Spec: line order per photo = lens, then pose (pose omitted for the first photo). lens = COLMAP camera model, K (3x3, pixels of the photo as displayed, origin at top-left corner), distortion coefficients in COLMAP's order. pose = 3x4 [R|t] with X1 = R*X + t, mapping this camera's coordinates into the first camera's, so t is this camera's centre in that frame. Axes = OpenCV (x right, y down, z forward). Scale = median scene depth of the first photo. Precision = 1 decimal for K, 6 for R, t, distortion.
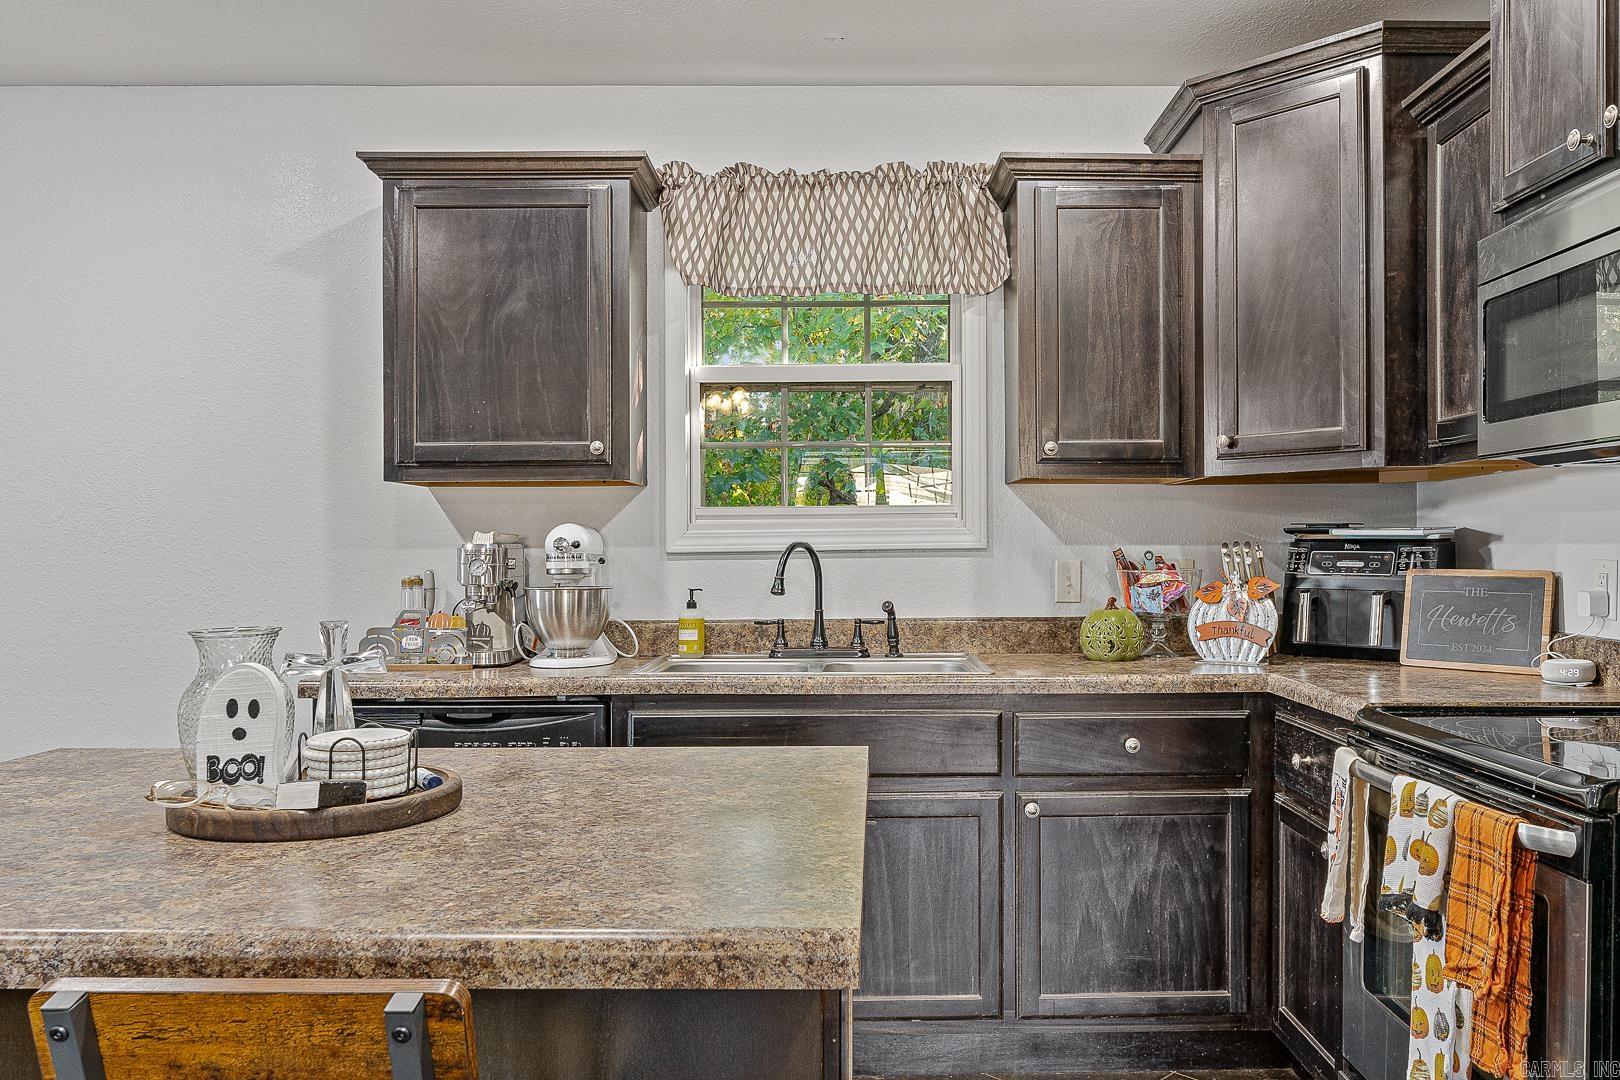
lens RADIAL K [[1274.7, 0, 820.1], [0, 1274.7, 577.1], [0, 0, 1]] dist [0.004194, 0.017851]
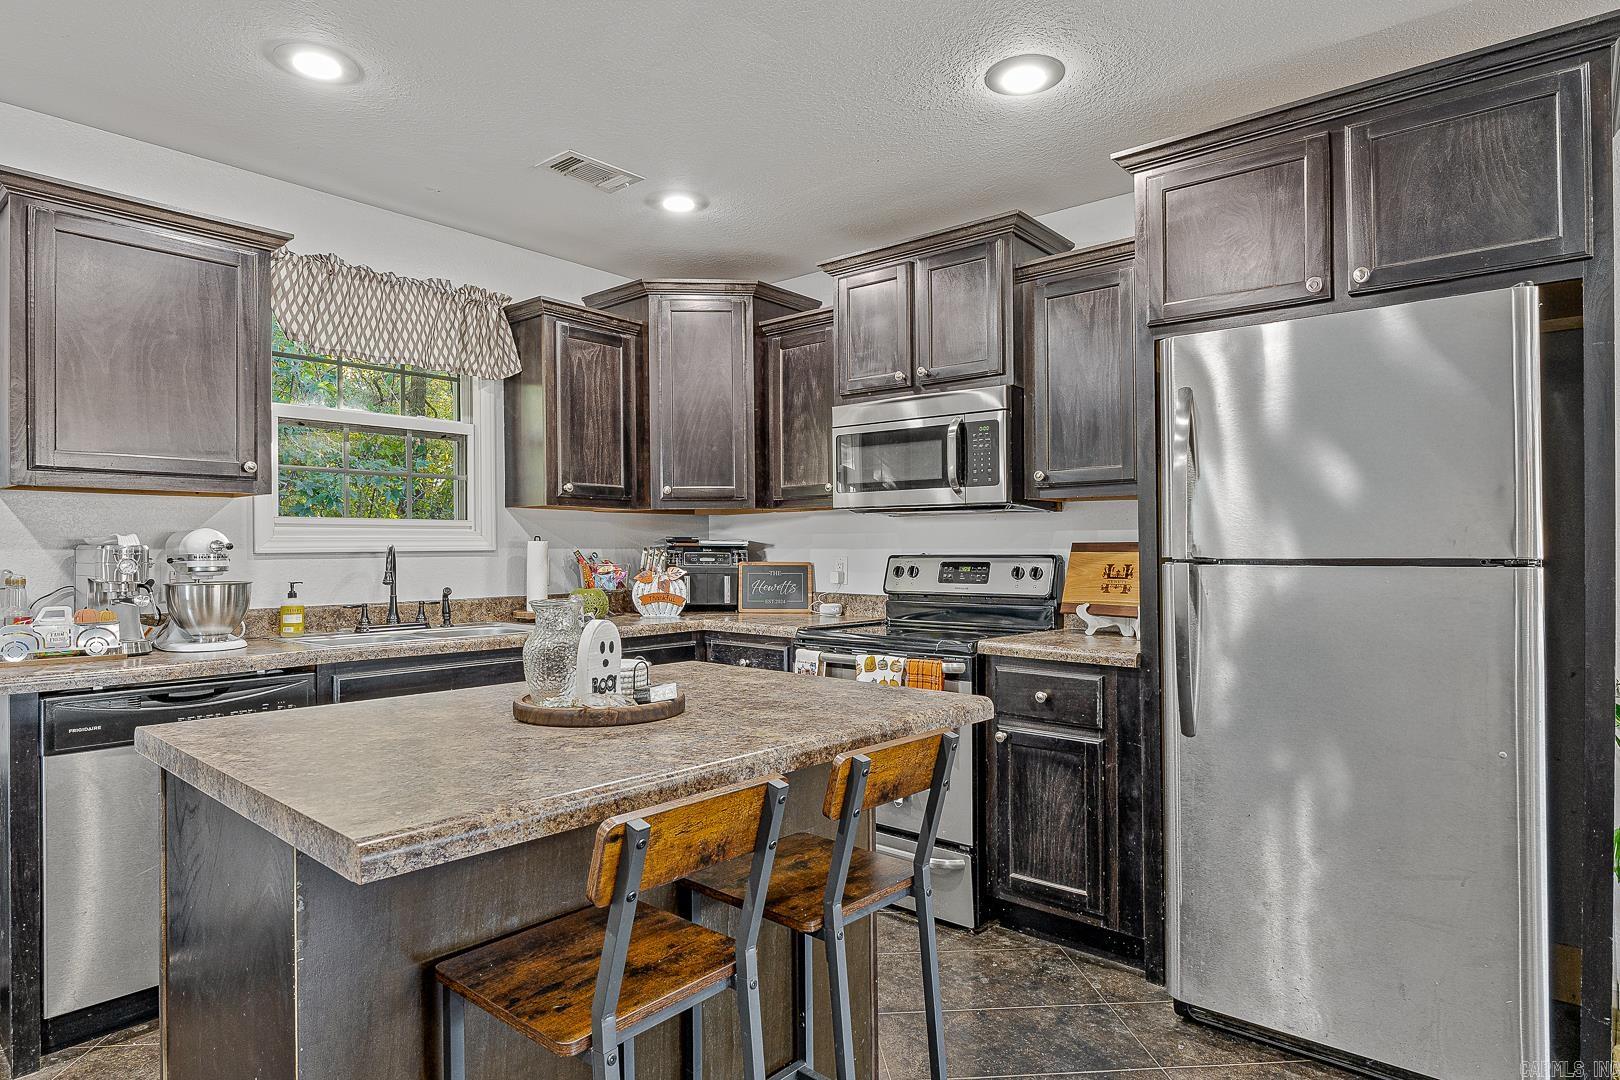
lens RADIAL K [[930.8, 0, 821.6], [0, 930.8, 544.4], [0, 0, 1]] dist [0.015455, -0.002798]
pose [[0.655090, 0.007464, 0.755514, -0.485267], [0.015450, 0.999610, -0.023273, 0.001755], [-0.755393, 0.026918, 0.654719, 0.006057]]
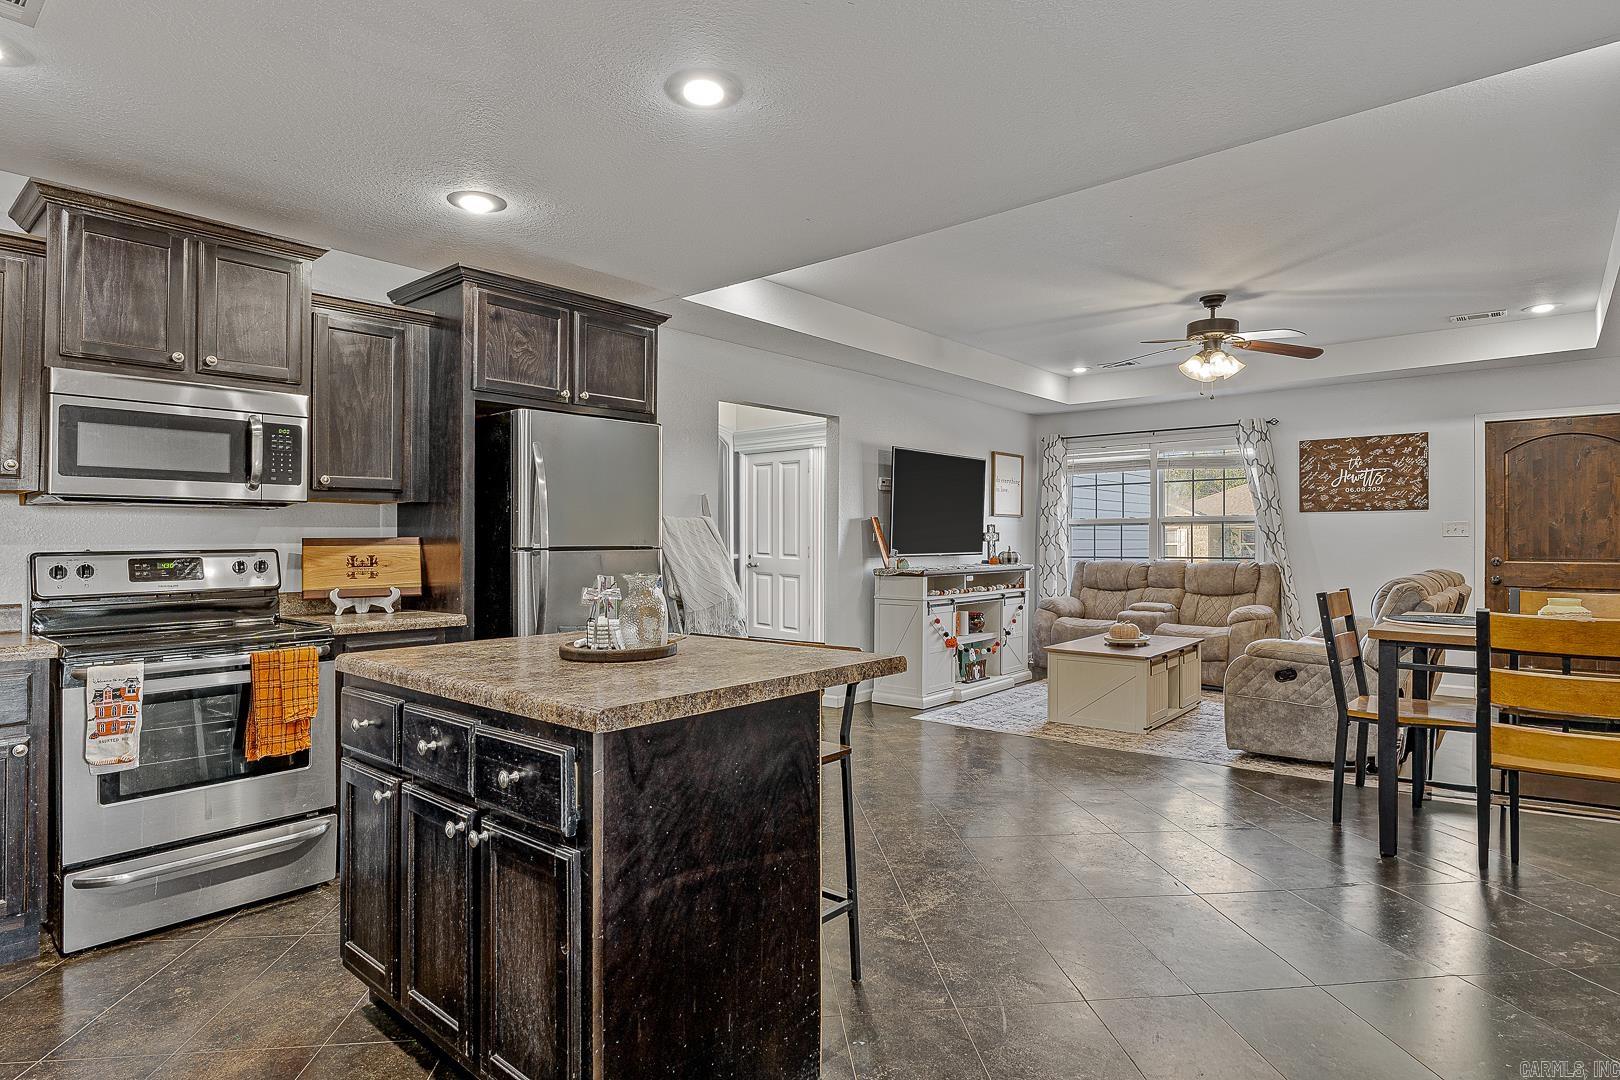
lens RADIAL K [[877.0, 0, 815.6], [0, 877.0, 534.7], [0, 0, 1]] dist [-0.005238, -0.002034]
pose [[-0.768721, 0.005851, 0.639558, -0.730170], [0.019496, 0.999708, 0.014288, -0.027377], [-0.639287, 0.023453, -0.768610, 0.917023]]
